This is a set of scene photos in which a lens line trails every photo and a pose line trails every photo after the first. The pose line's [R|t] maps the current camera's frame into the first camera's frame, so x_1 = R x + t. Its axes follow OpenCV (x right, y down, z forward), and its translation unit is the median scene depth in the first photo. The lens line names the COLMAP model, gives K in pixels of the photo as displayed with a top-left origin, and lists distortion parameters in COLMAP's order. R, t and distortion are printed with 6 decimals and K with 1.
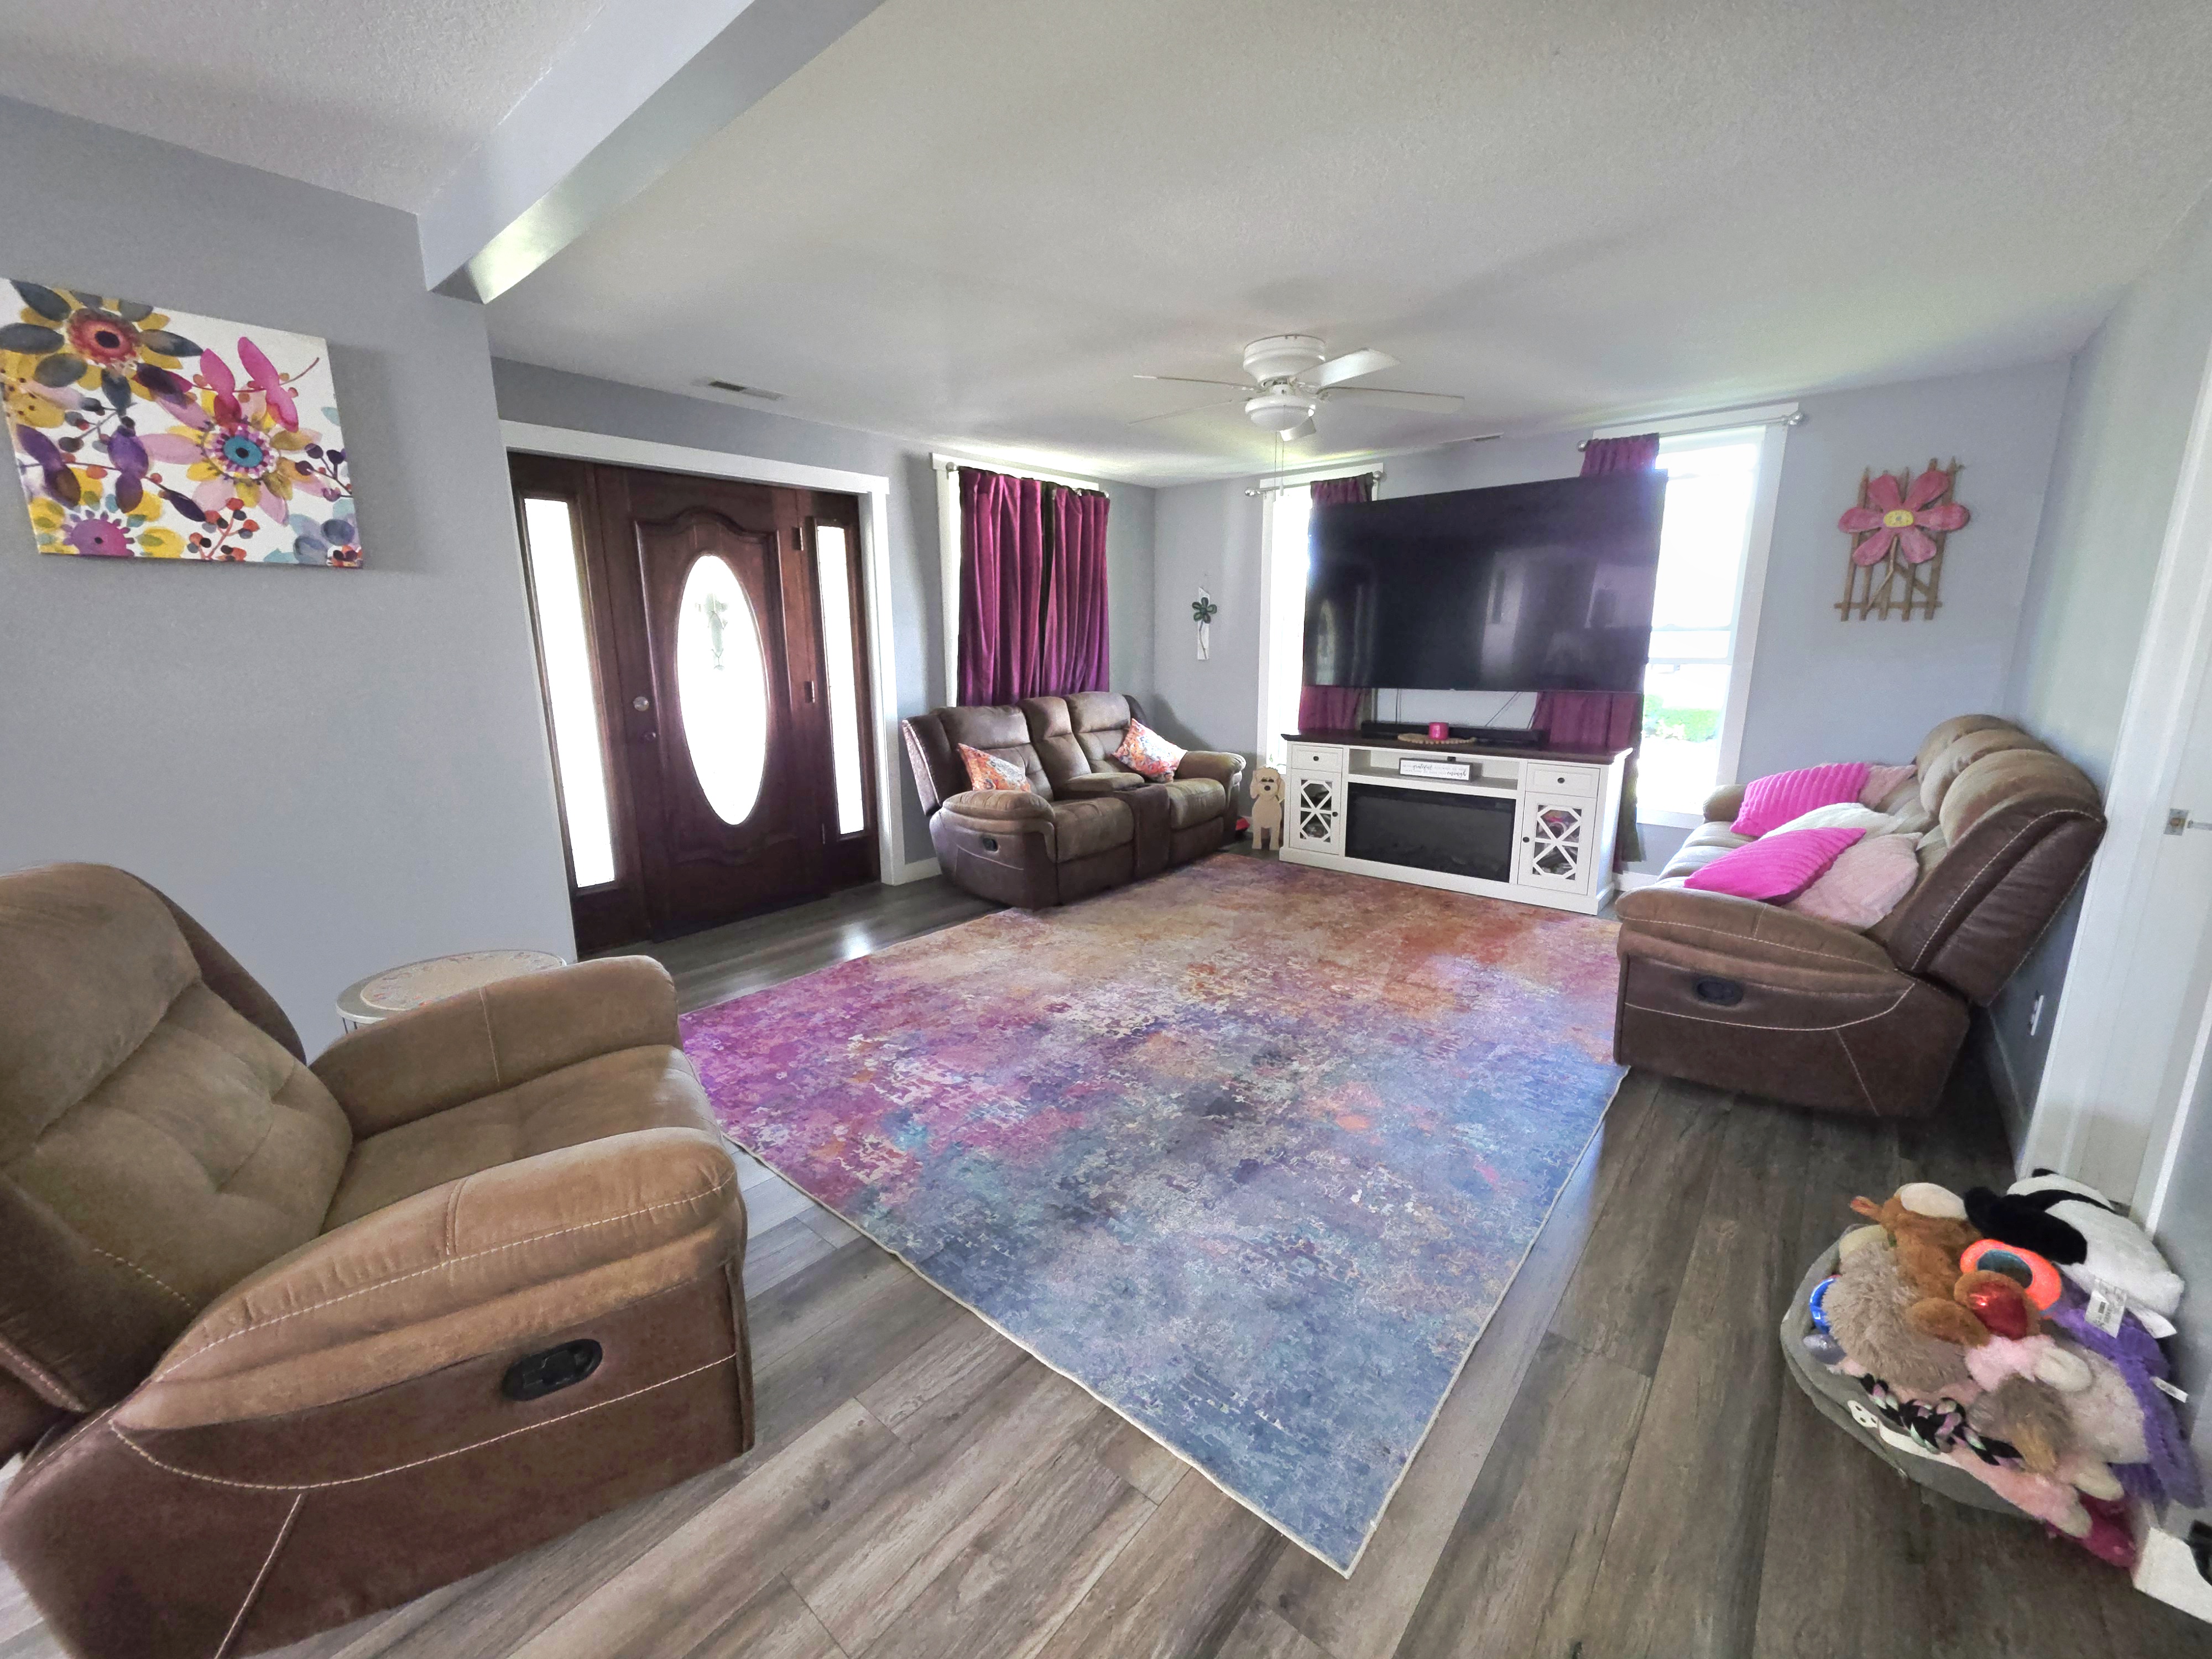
lens RADIAL K [[881.9, 0, 1100.8], [0, 881.9, 818.6], [0, 0, 1]] dist [0.001369, -0.000159]
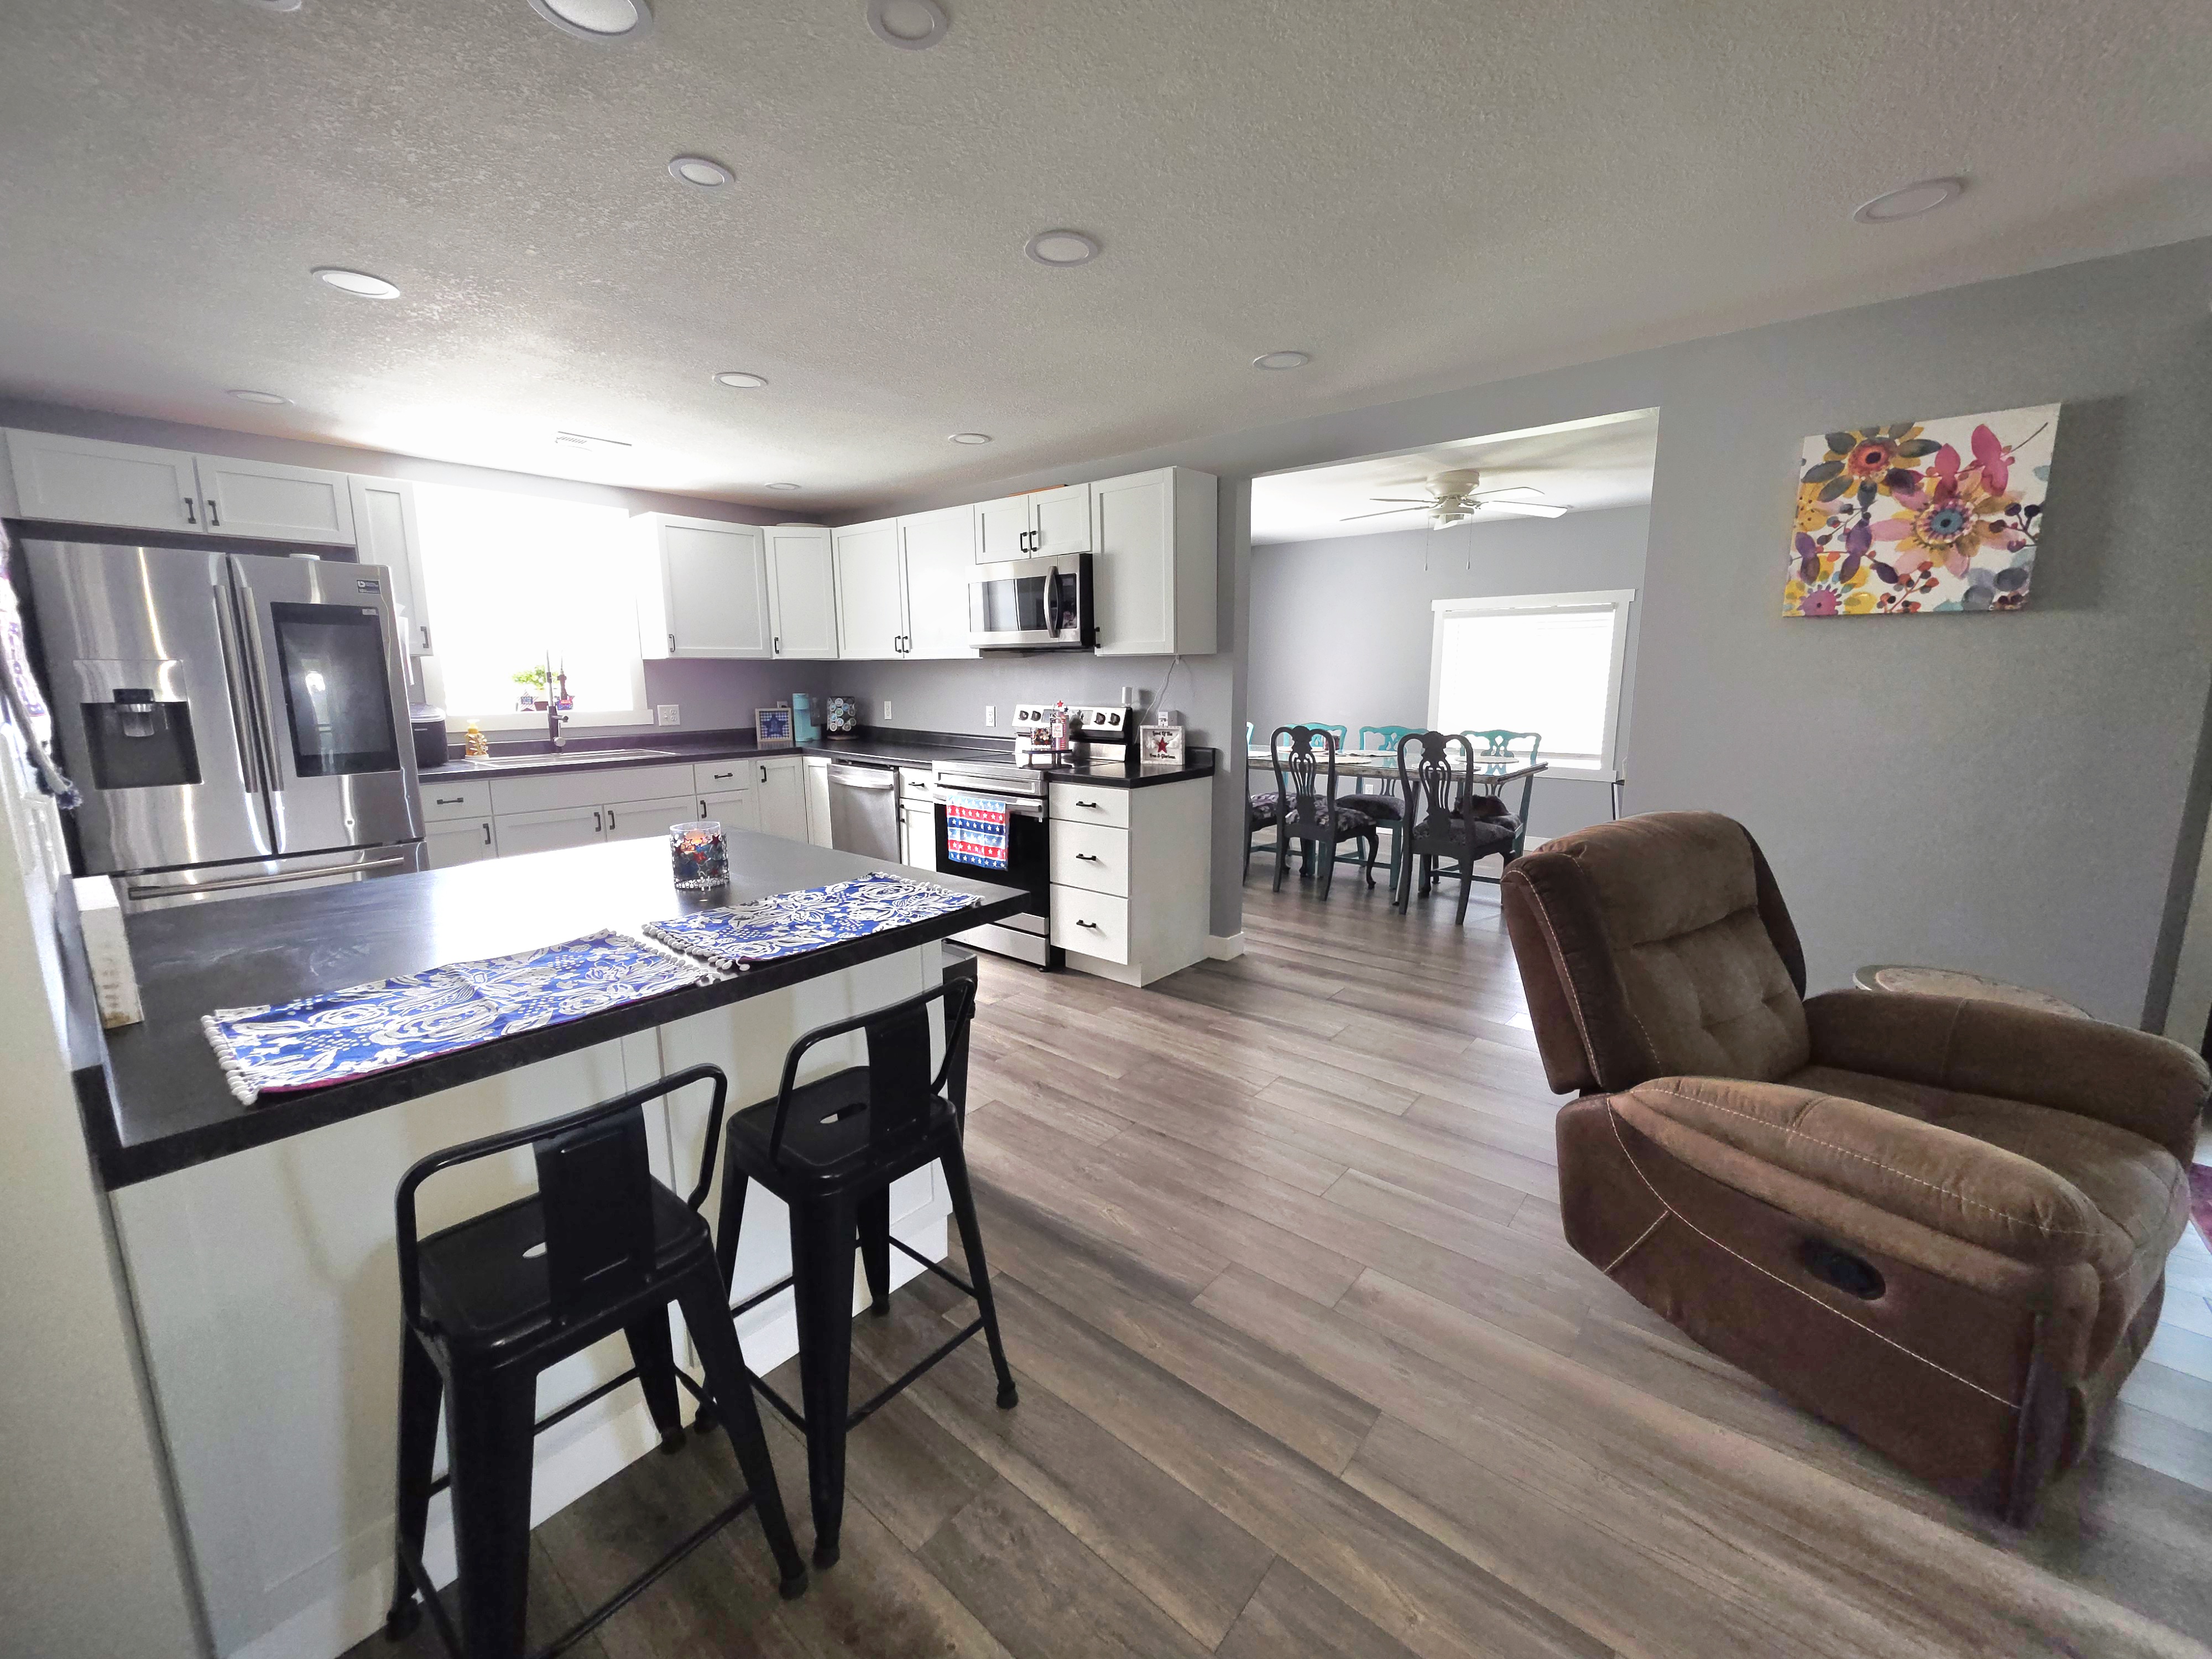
lens RADIAL K [[881.9, 0, 1100.8], [0, 881.9, 818.6], [0, 0, 1]] dist [0.001369, -0.000159]
pose [[0.006977, 0.172561, -0.984974, 0.287511], [-0.200853, 0.965166, 0.167668, 0.009836], [0.979597, 0.196665, 0.041394, -0.112597]]
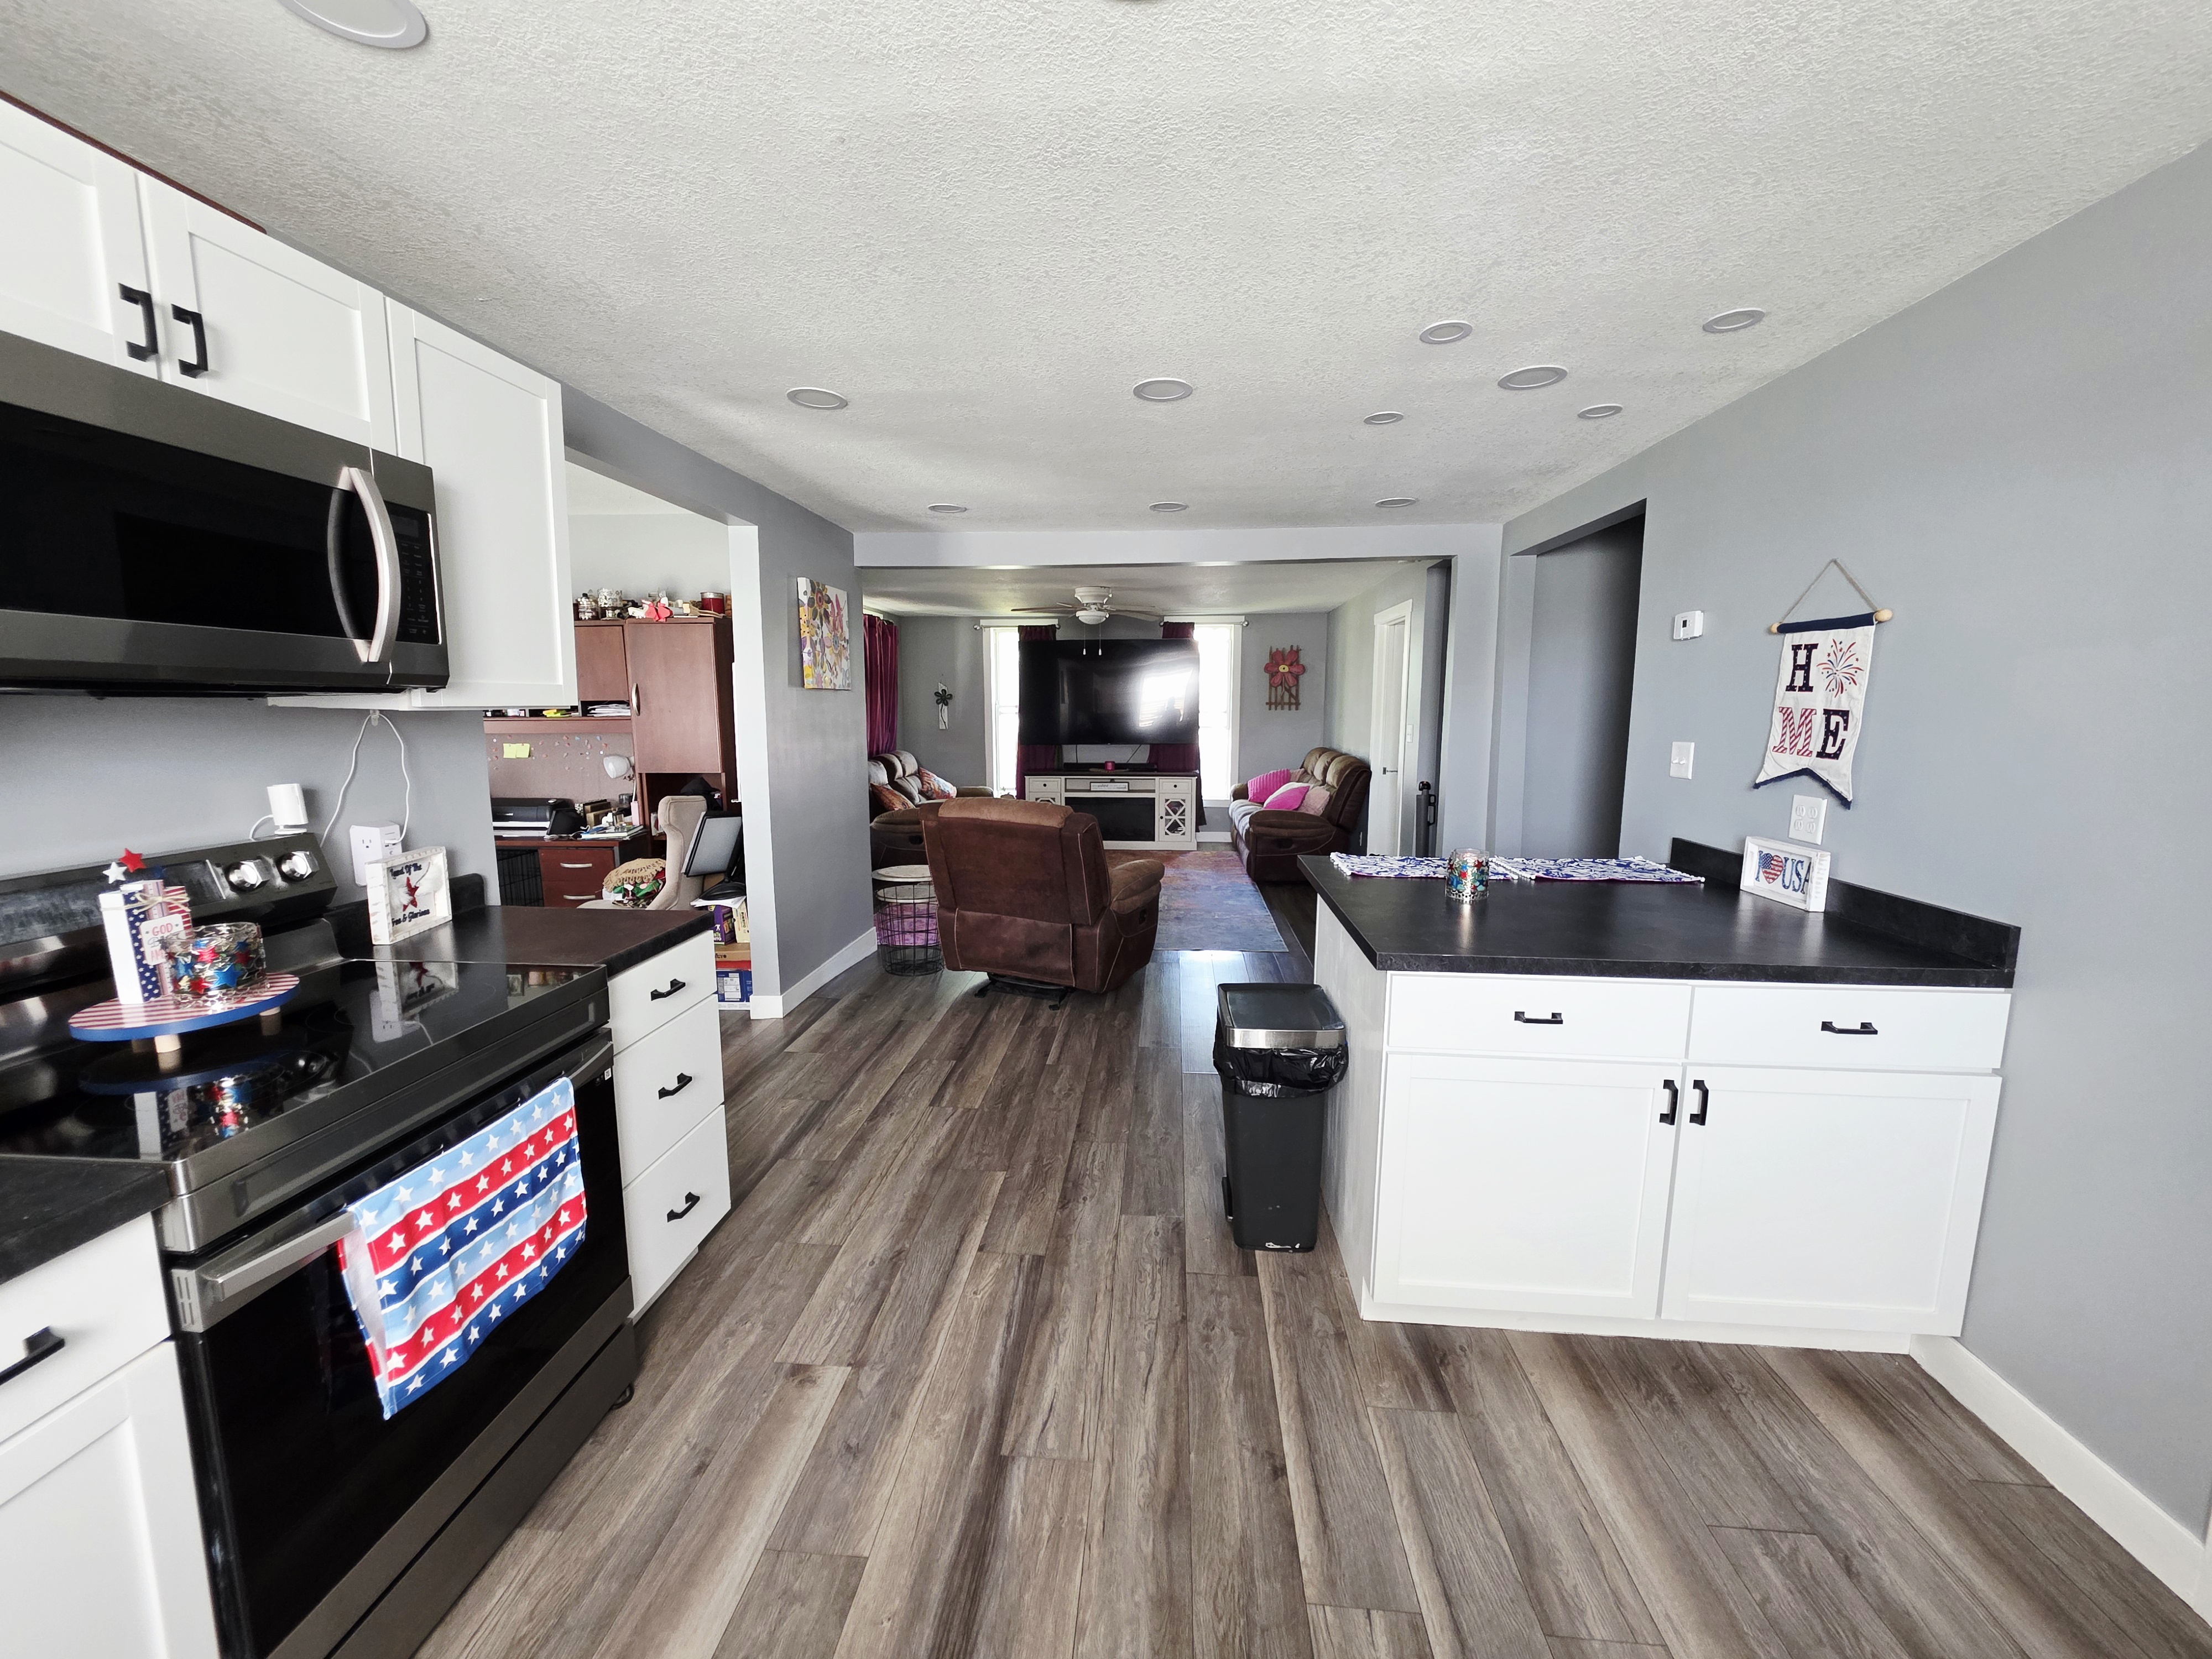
lens RADIAL K [[881.9, 0, 1100.8], [0, 881.9, 818.6], [0, 0, 1]] dist [0.001369, -0.000159]
pose [[0.811092, -0.068165, 0.580933, -1.772561], [0.112730, 0.992783, -0.040902, 0.209538], [-0.573953, 0.098664, 0.812923, -1.204424]]
